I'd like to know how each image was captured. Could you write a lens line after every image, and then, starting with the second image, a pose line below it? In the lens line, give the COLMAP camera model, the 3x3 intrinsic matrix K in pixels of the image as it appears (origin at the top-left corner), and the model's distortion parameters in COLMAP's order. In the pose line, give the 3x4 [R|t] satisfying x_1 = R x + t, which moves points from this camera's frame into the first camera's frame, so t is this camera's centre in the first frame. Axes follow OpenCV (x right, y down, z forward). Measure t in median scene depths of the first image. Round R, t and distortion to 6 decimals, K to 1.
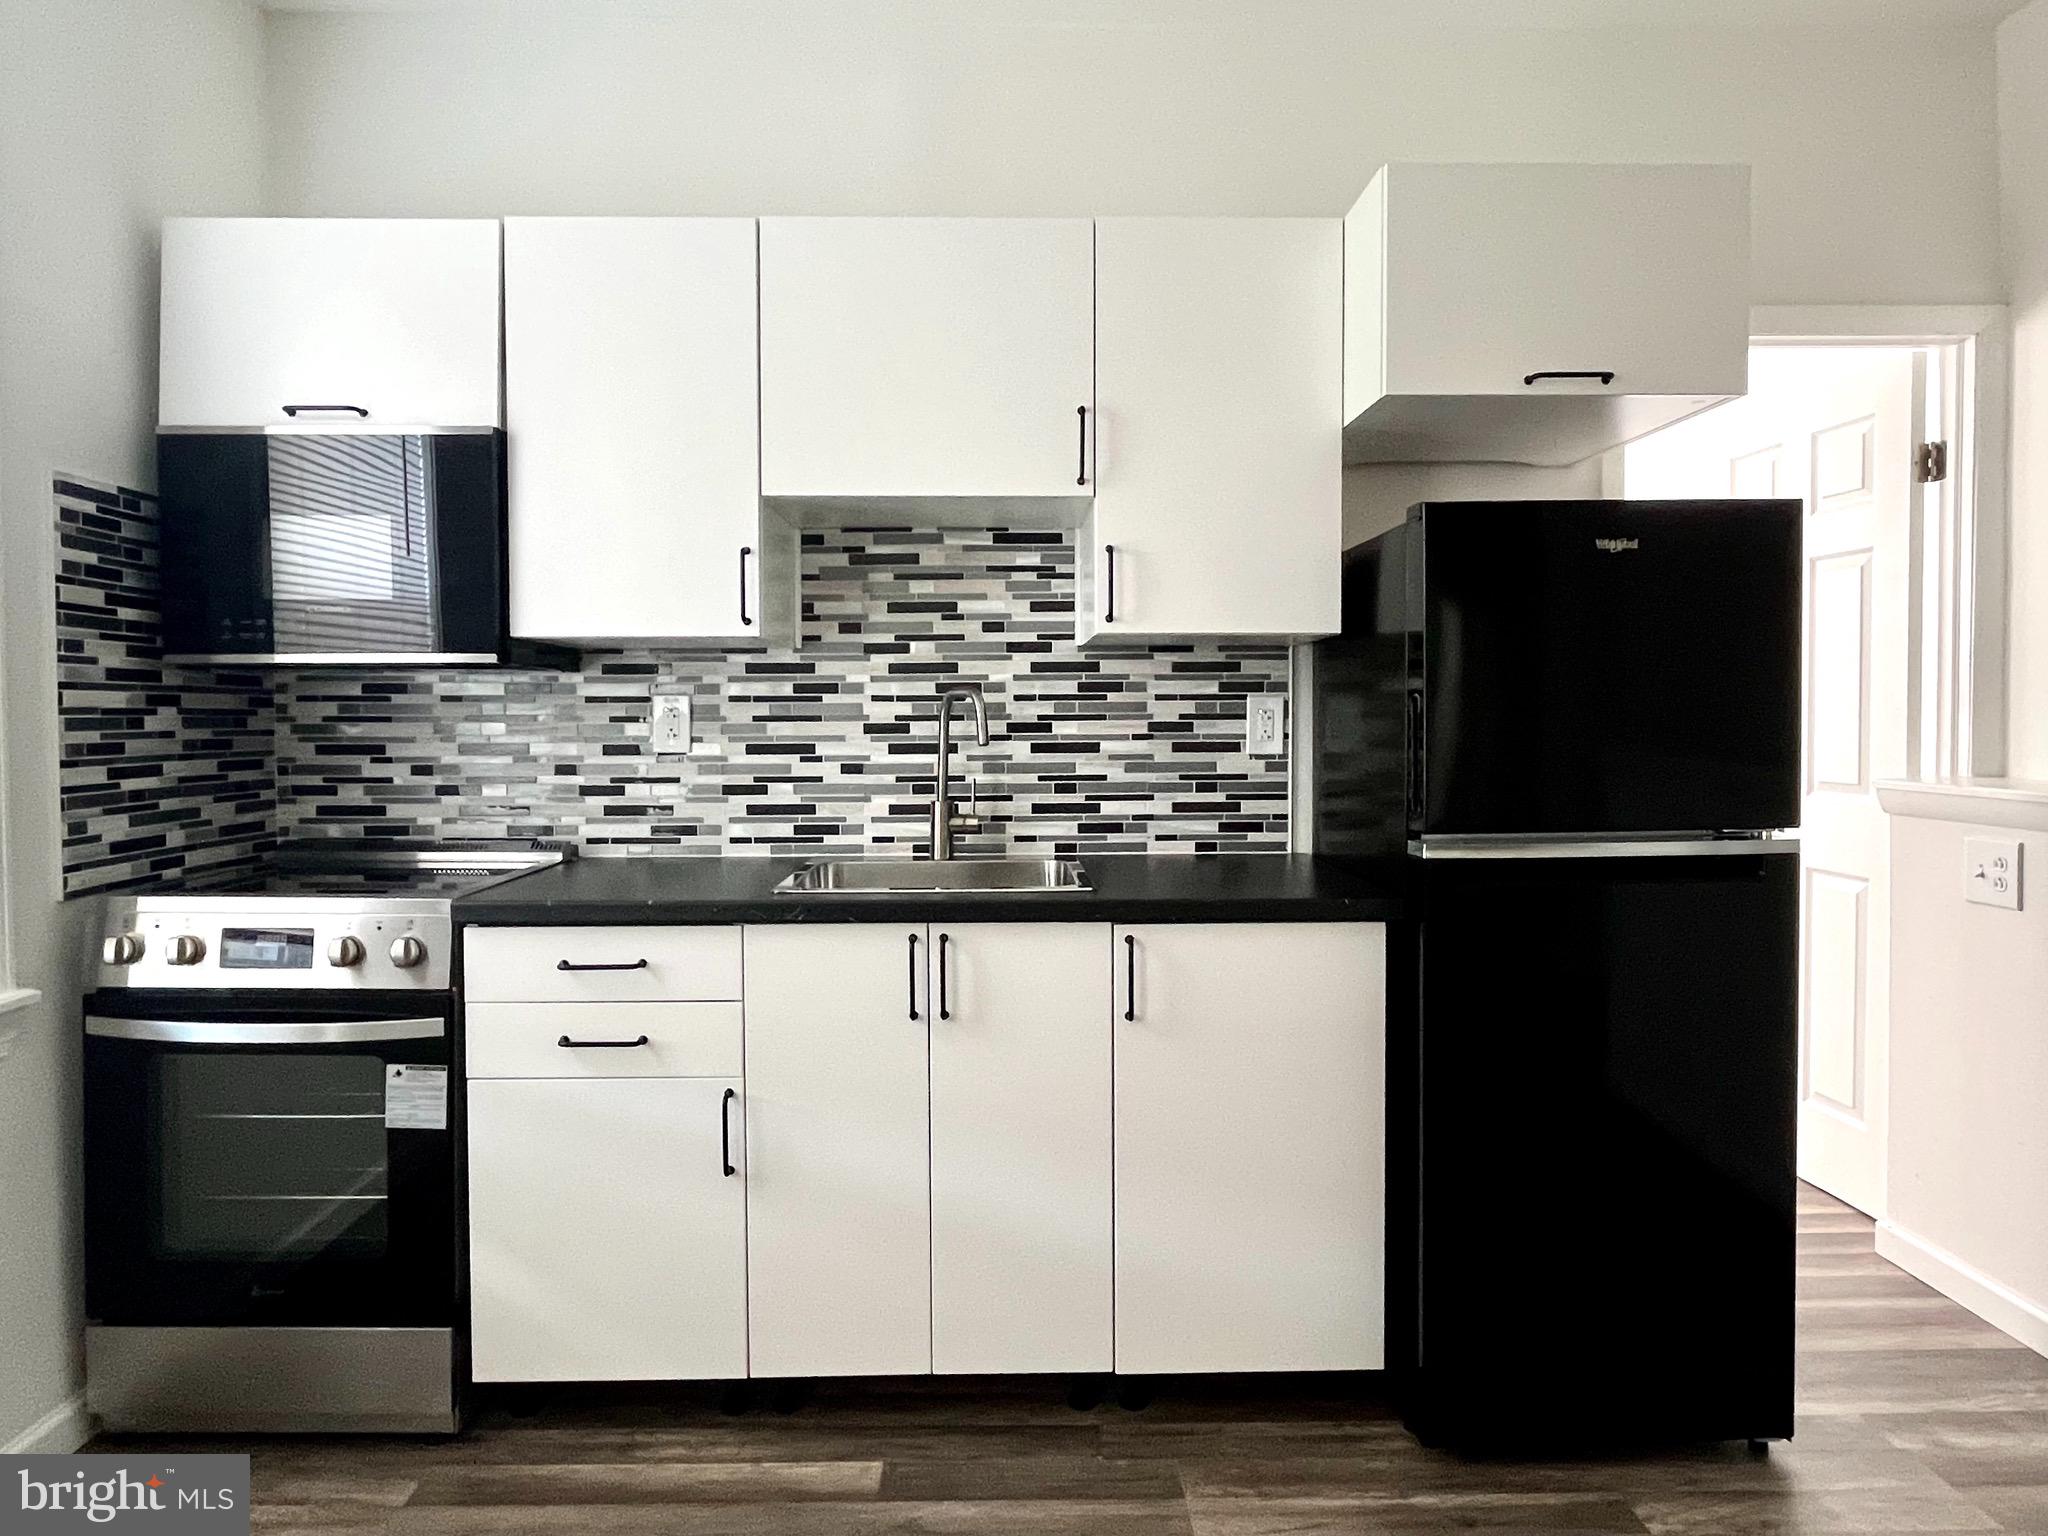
lens RADIAL K [[1224.8, 0, 1019.5], [0, 1224.8, 752.0], [0, 0, 1]] dist [-0.003199, -0.002468]
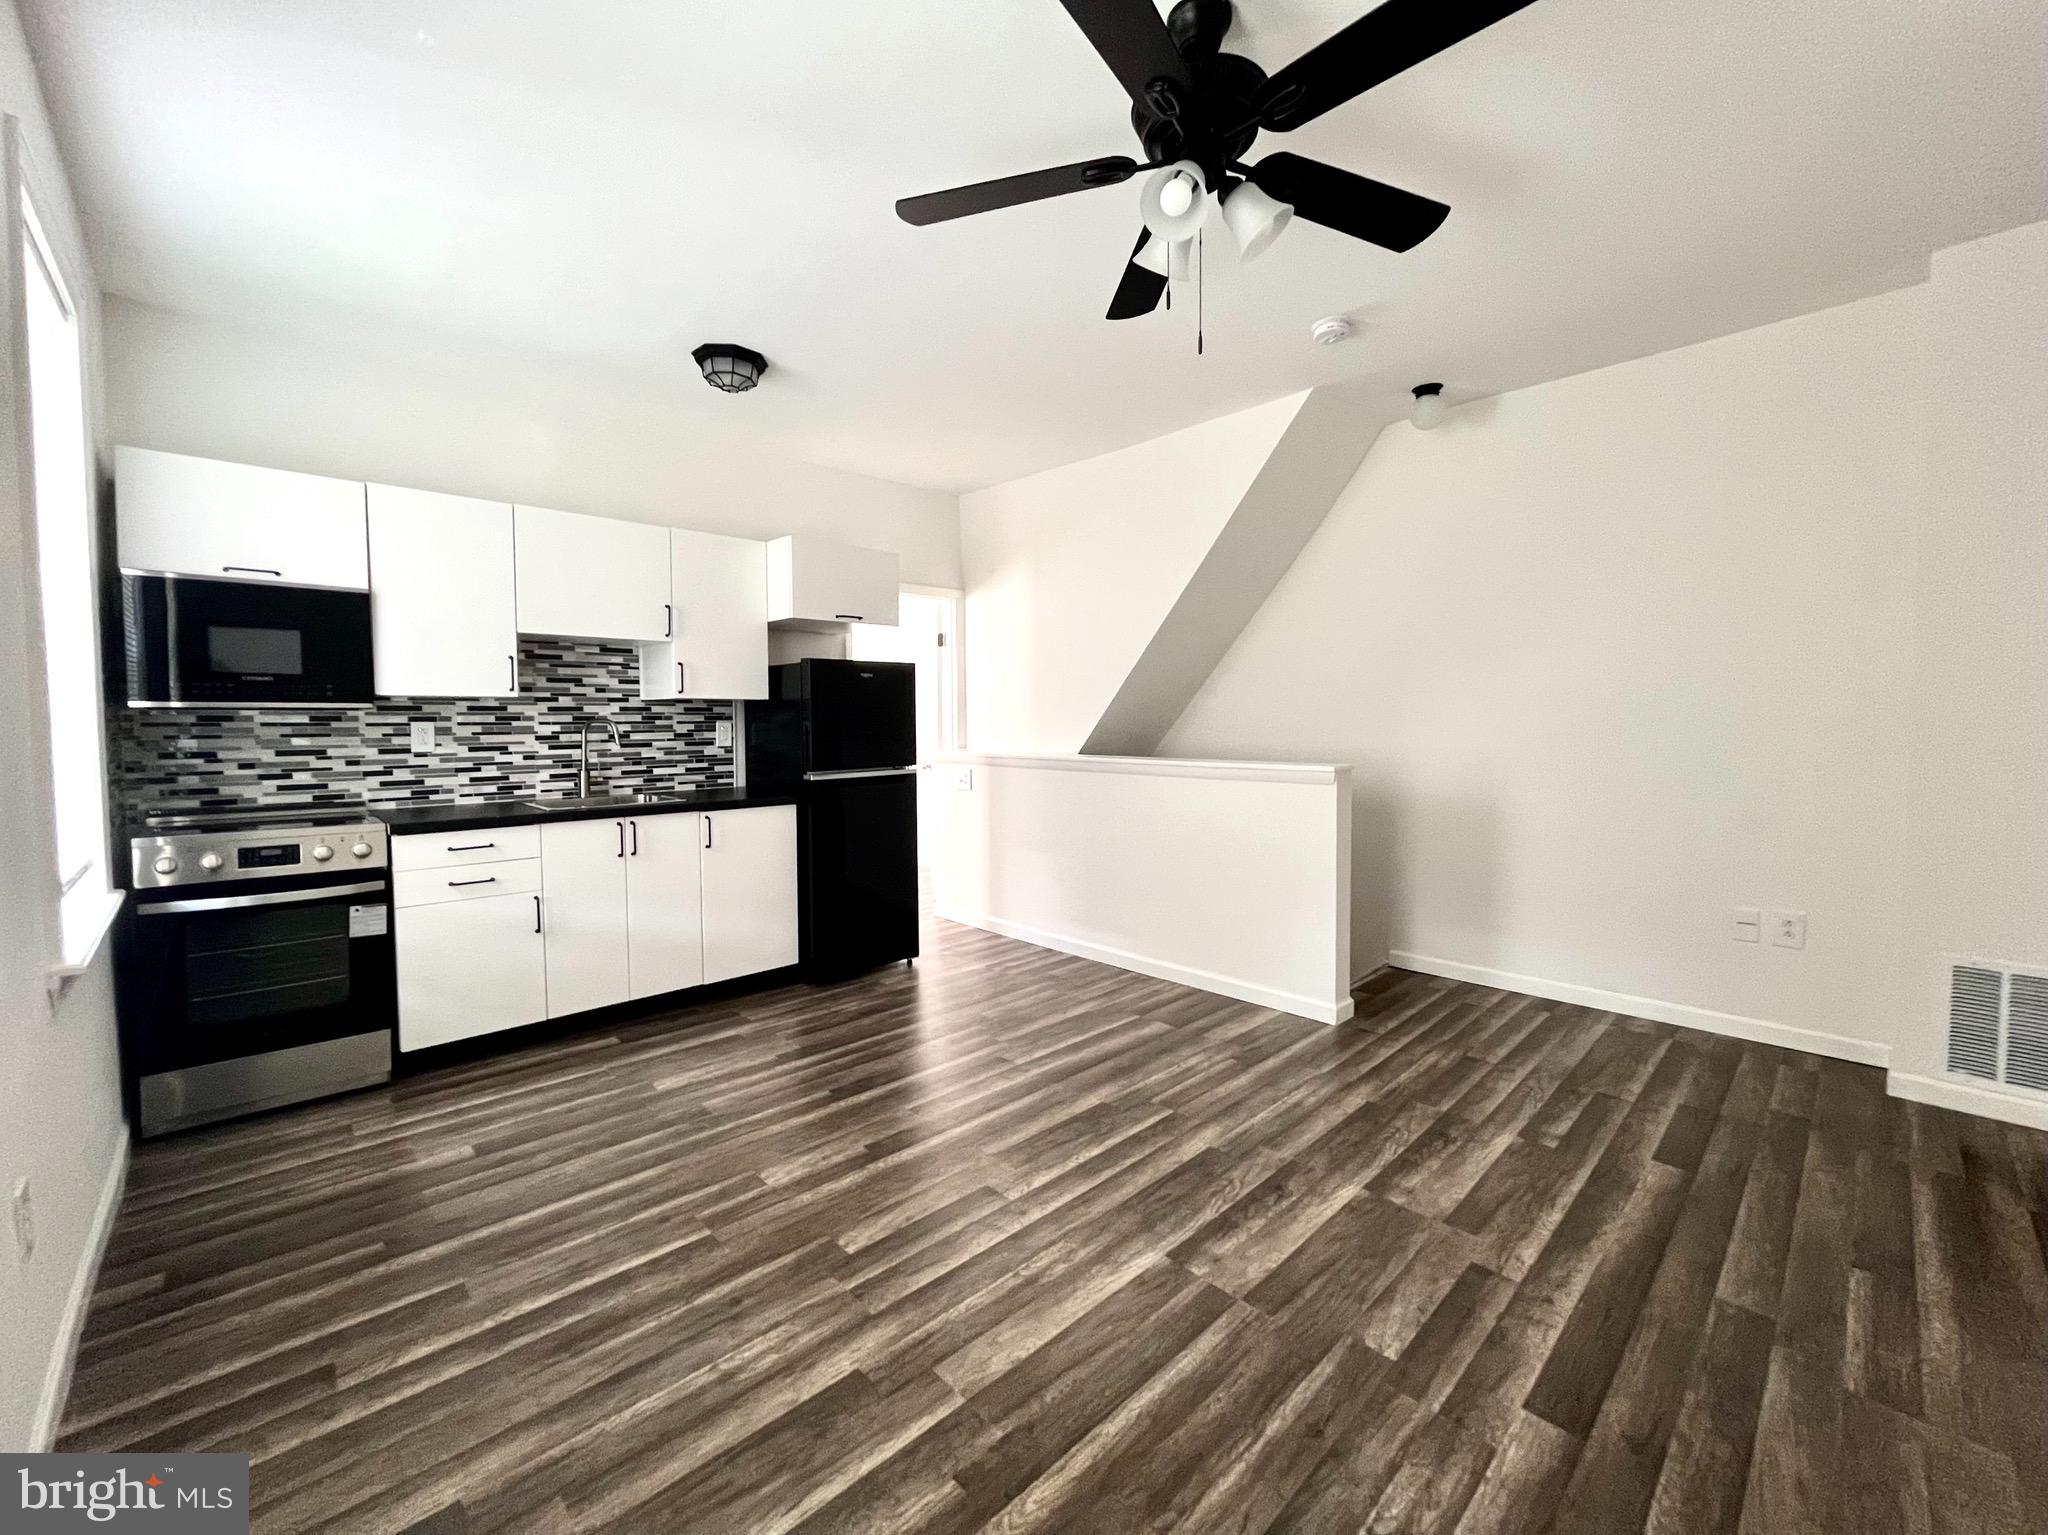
lens RADIAL K [[830.7, 0, 1017.0], [0, 830.7, 757.1], [0, 0, 1]] dist [-0.002266, -0.000618]
pose [[0.739174, -0.030494, 0.672823, -0.515396], [0.019471, 0.999525, 0.023909, -0.004837], [-0.673233, -0.004572, 0.739417, -0.644198]]
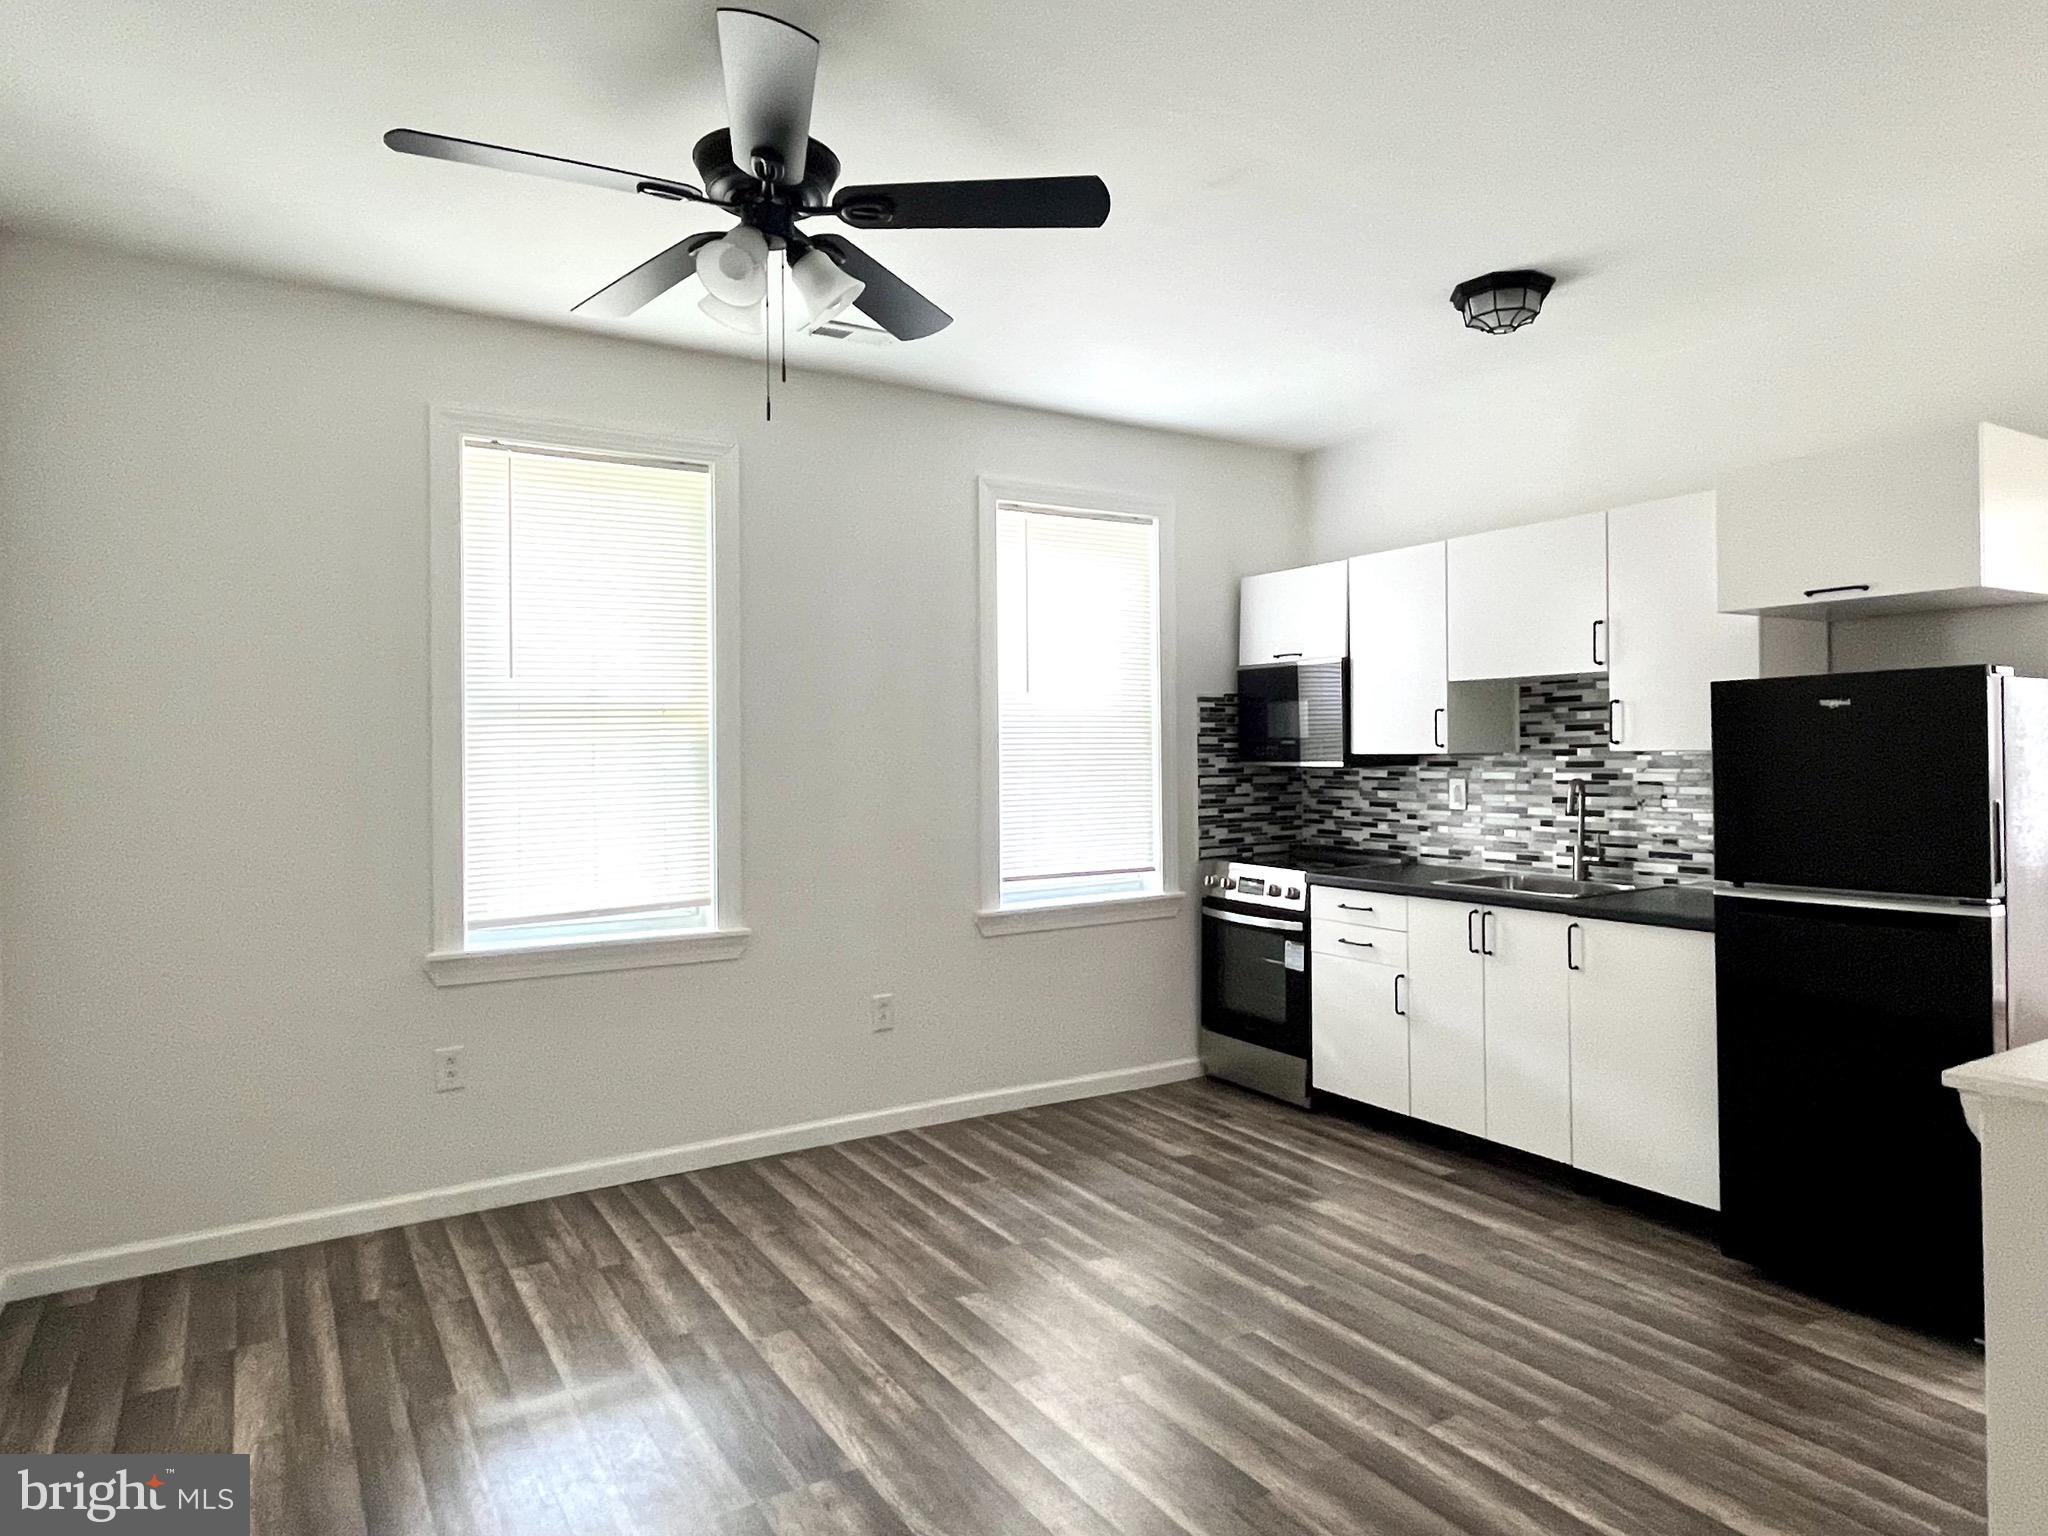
lens RADIAL K [[1224.8, 0, 1019.5], [0, 1224.8, 752.0], [0, 0, 1]] dist [-0.003199, -0.002468]
pose [[0.514156, -0.002056, -0.857694, 1.032220], [-0.016183, 0.999796, -0.012098, -0.057827], [0.857544, 0.020100, 0.514018, -0.545122]]
